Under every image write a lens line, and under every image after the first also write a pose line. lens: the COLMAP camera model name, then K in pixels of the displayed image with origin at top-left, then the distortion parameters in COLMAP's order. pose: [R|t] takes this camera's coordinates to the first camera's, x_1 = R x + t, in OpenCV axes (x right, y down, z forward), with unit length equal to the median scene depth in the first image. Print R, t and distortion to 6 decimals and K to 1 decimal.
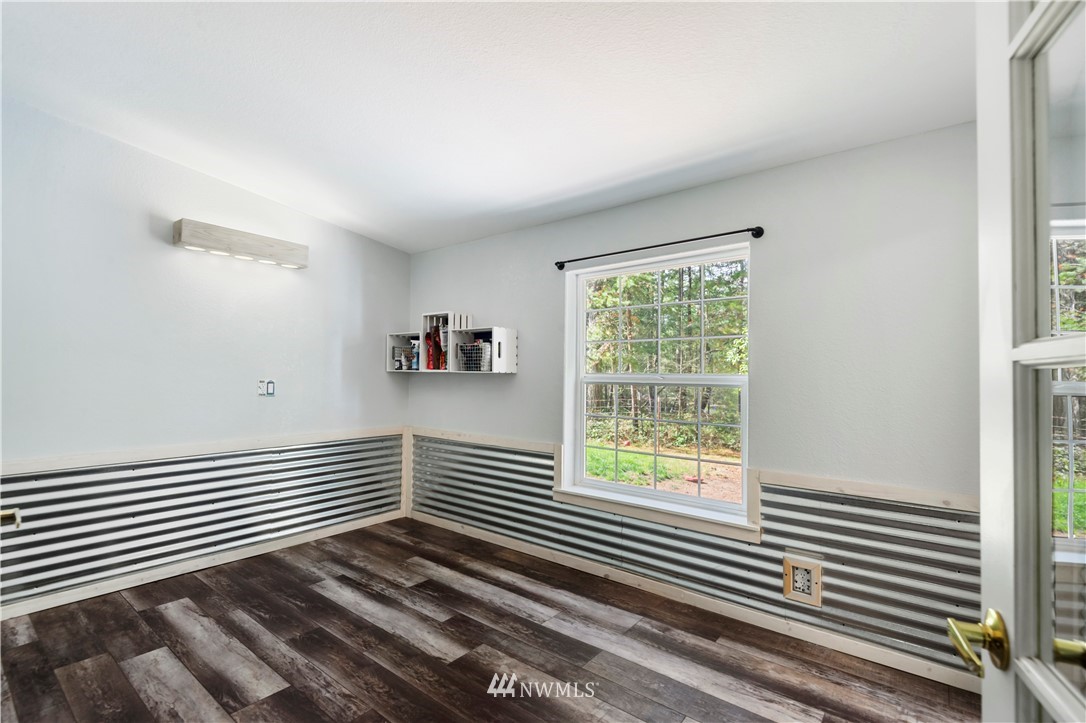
lens RADIAL K [[500.2, 0, 542.7], [0, 500.2, 362.9], [0, 0, 1]] dist [0.022221, -0.007625]
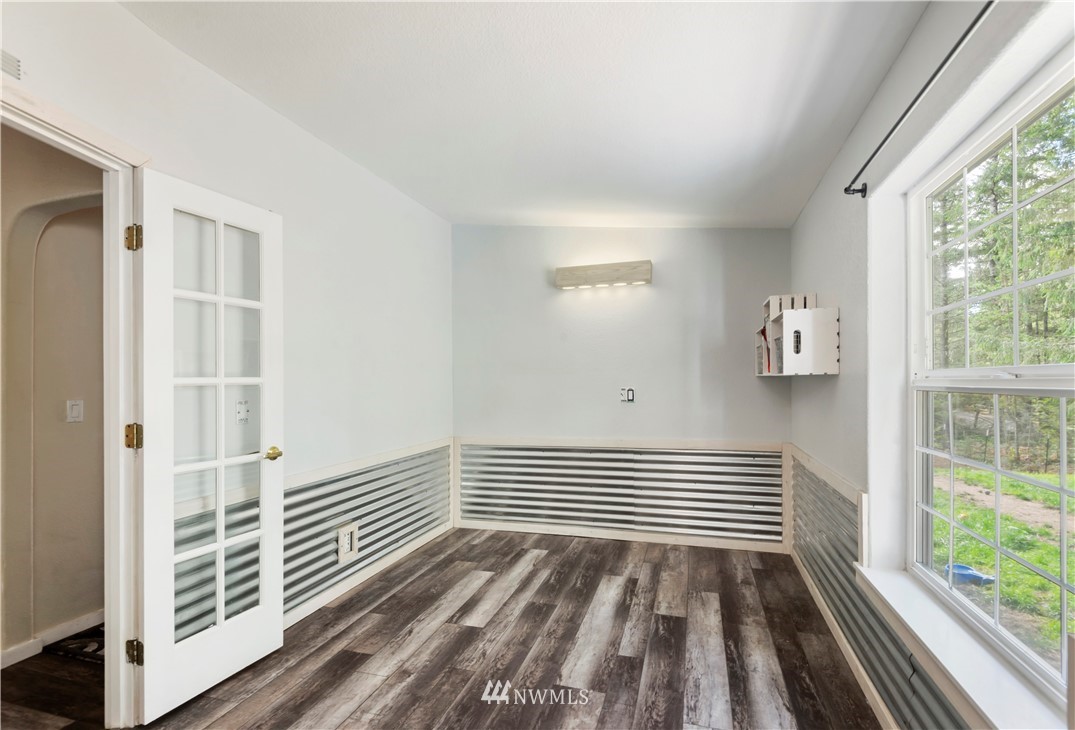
lens RADIAL K [[520.4, 0, 533.3], [0, 520.4, 375.2], [0, 0, 1]] dist [0.045318, -0.000157]
pose [[0.351316, -0.026223, -0.935890, 0.566473], [0.044555, 0.998943, -0.011264, 0.010987], [0.935196, -0.037742, 0.352113, 0.465673]]
